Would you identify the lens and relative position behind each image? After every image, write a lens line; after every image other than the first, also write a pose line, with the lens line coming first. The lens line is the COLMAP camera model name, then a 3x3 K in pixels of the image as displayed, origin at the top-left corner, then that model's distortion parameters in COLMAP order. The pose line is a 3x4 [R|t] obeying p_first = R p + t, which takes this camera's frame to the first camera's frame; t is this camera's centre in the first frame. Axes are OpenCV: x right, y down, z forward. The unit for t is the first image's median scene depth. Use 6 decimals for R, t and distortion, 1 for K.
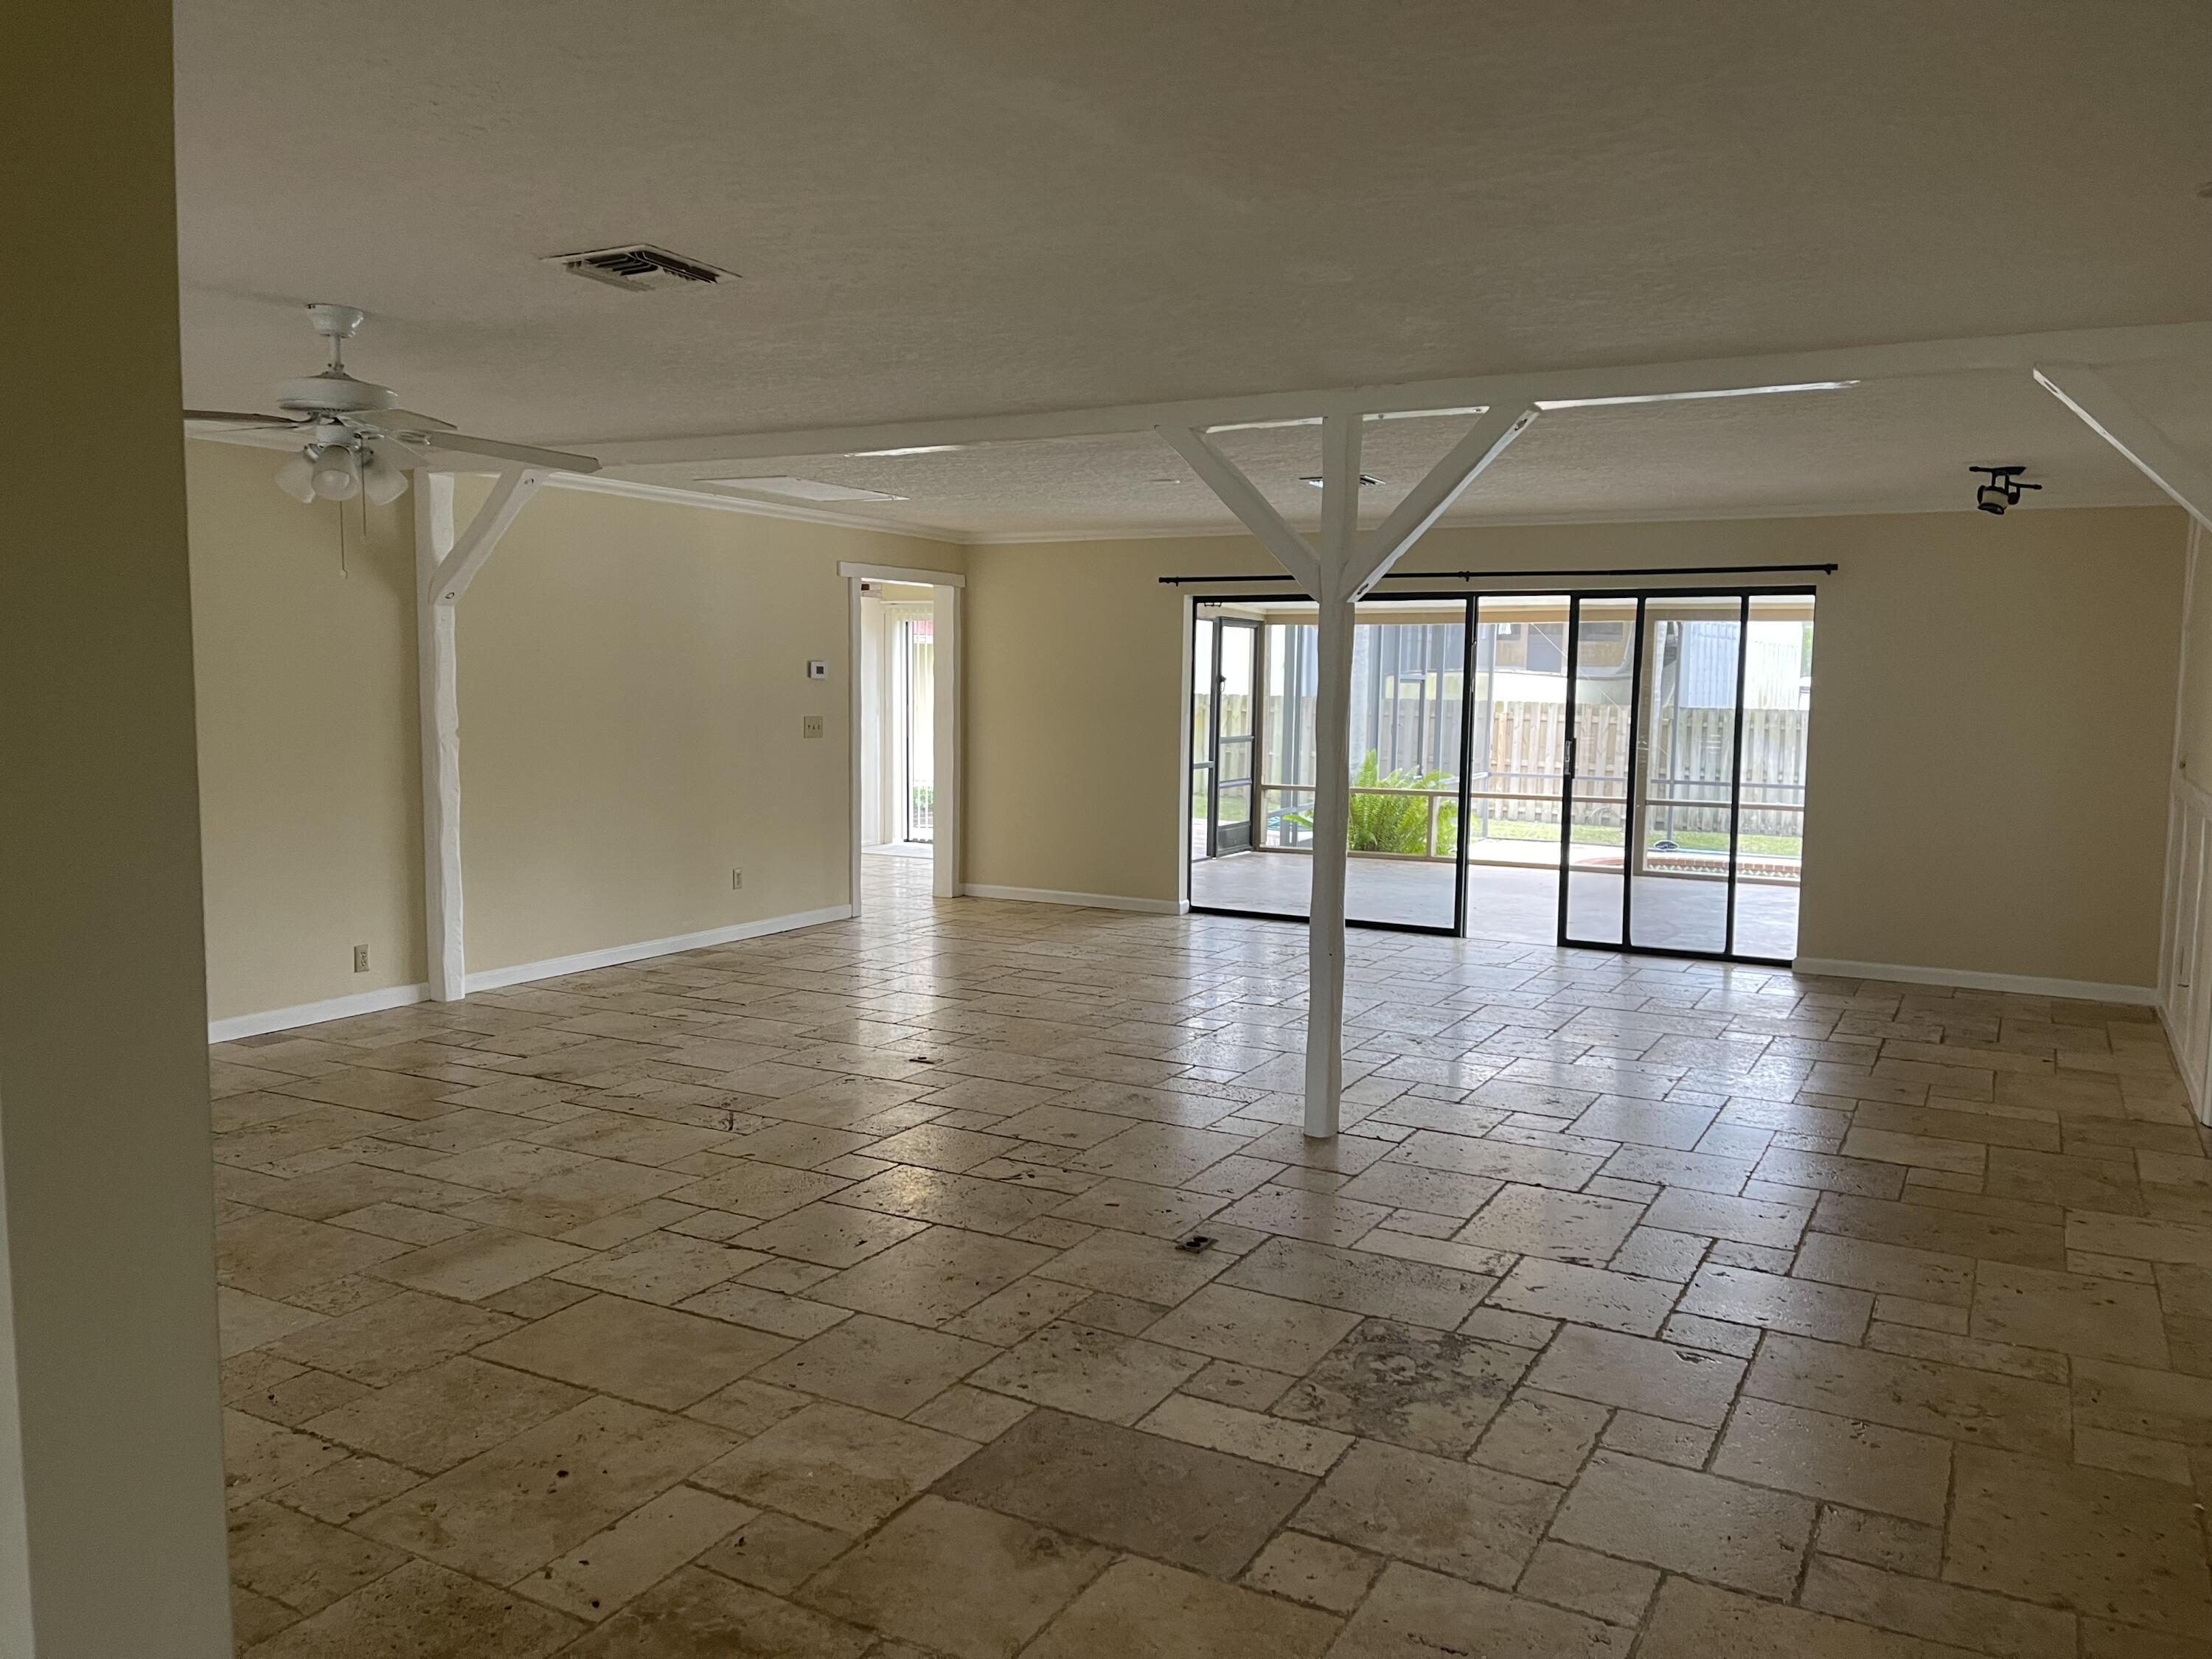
lens RADIAL K [[1678.1, 0, 1098.8], [0, 1678.1, 842.9], [0, 0, 1]] dist [0.060514, -0.079866]
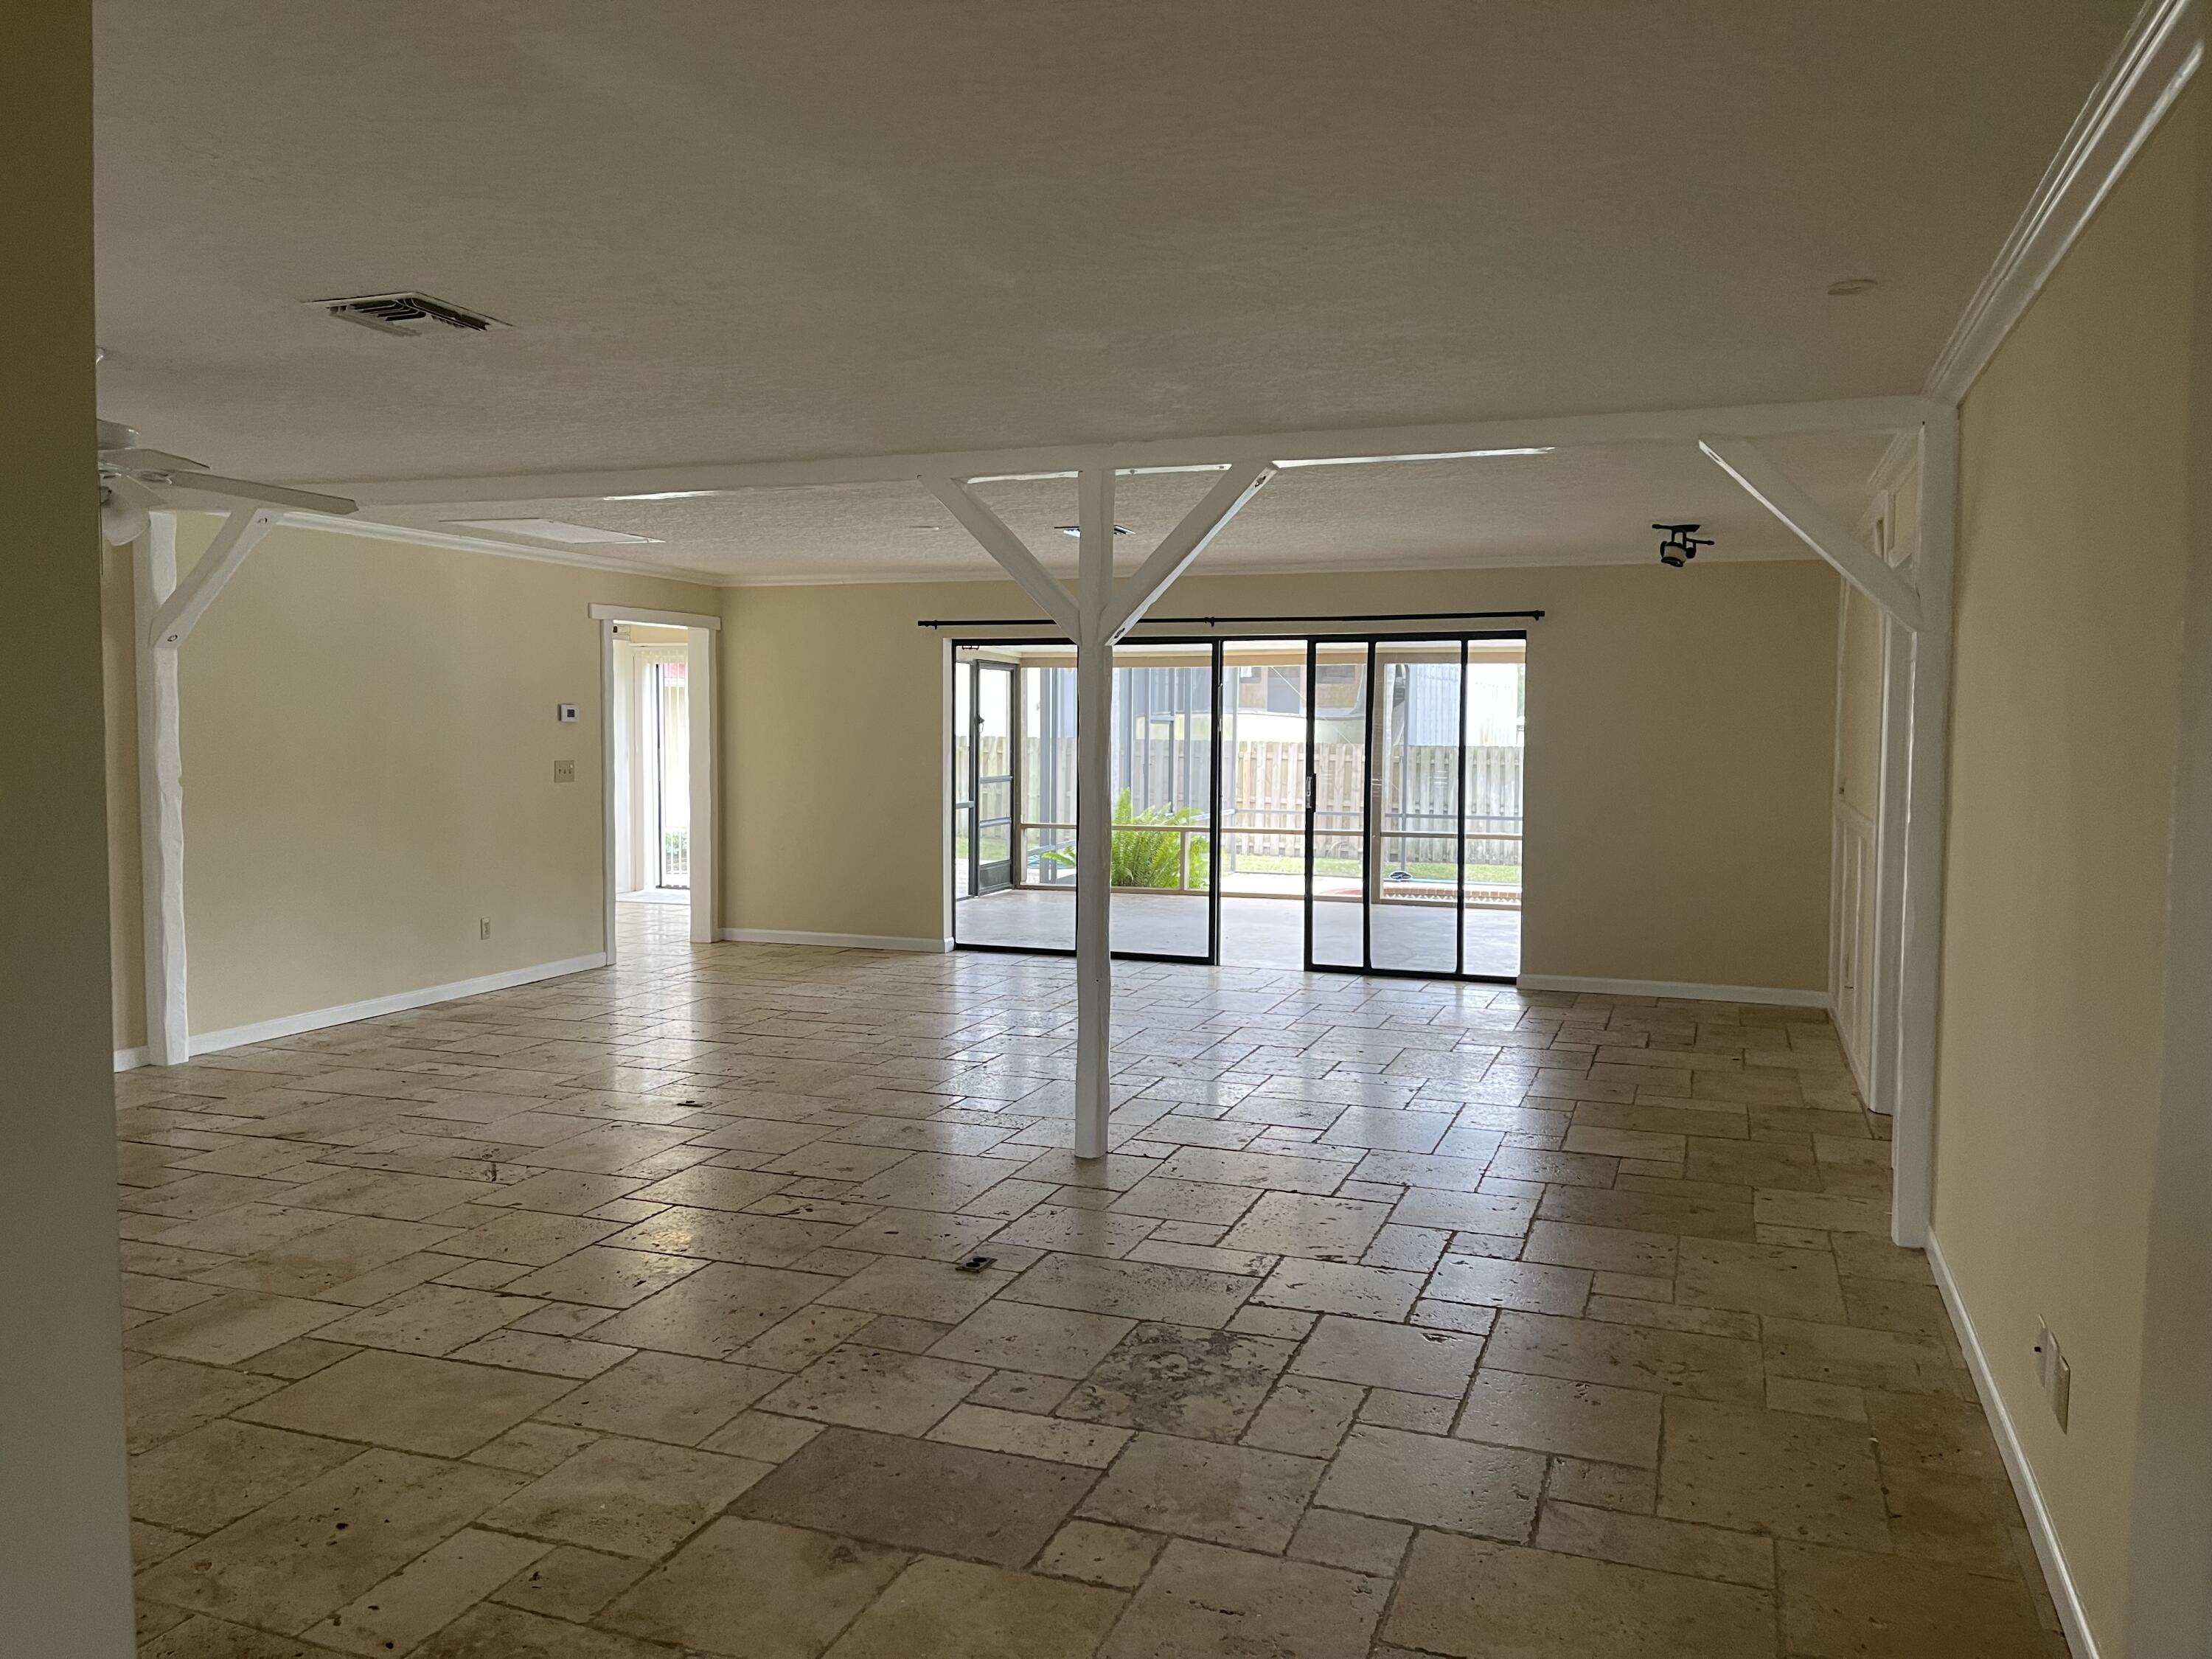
lens RADIAL K [[1678.1, 0, 1115.9], [0, 1678.1, 830.2], [0, 0, 1]] dist [0.060514, -0.079866]
pose [[0.987545, -0.017611, 0.156346, -0.012399], [0.022762, 0.999254, -0.031214, 0.005980], [-0.155680, 0.034384, 0.987209, -0.036658]]
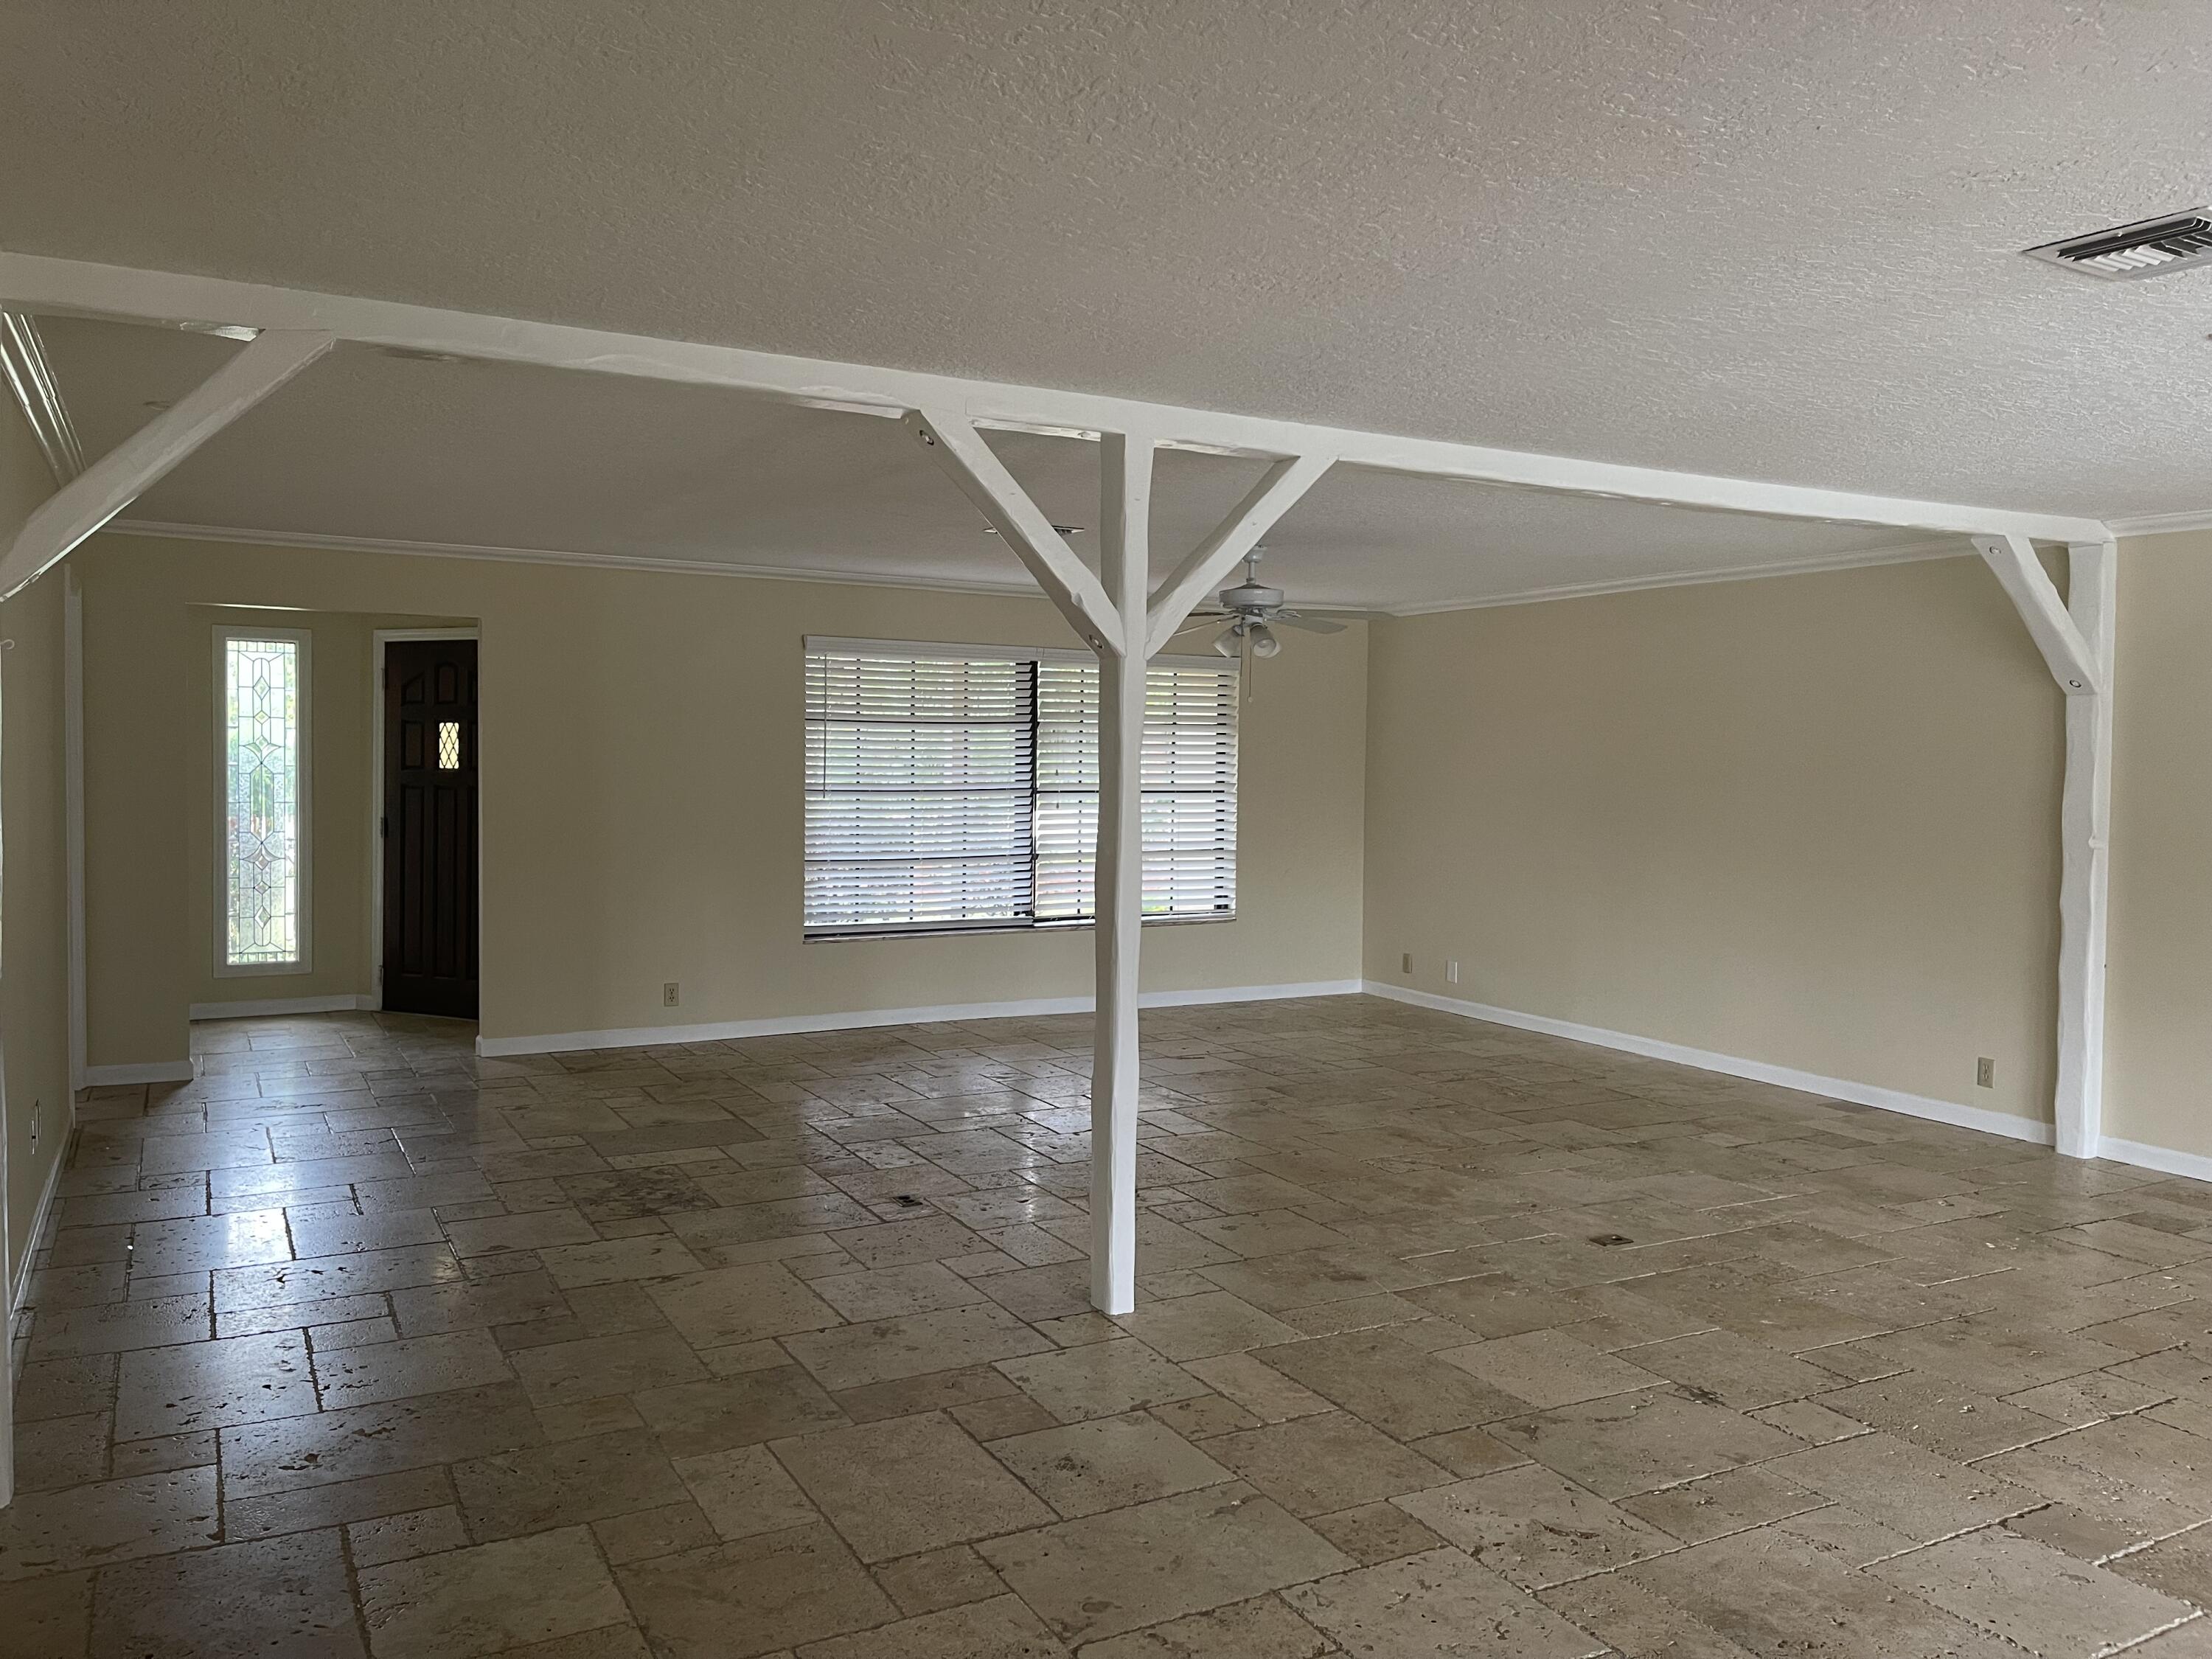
lens RADIAL K [[1678.1, 0, 1101.9], [0, 1678.1, 820.8], [0, 0, 1]] dist [0.060514, -0.079866]
pose [[-0.544236, 0.016246, -0.838775, 0.908215], [-0.107905, 0.990152, 0.089192, -0.148053], [0.831964, 0.139049, -0.537124, 1.560662]]
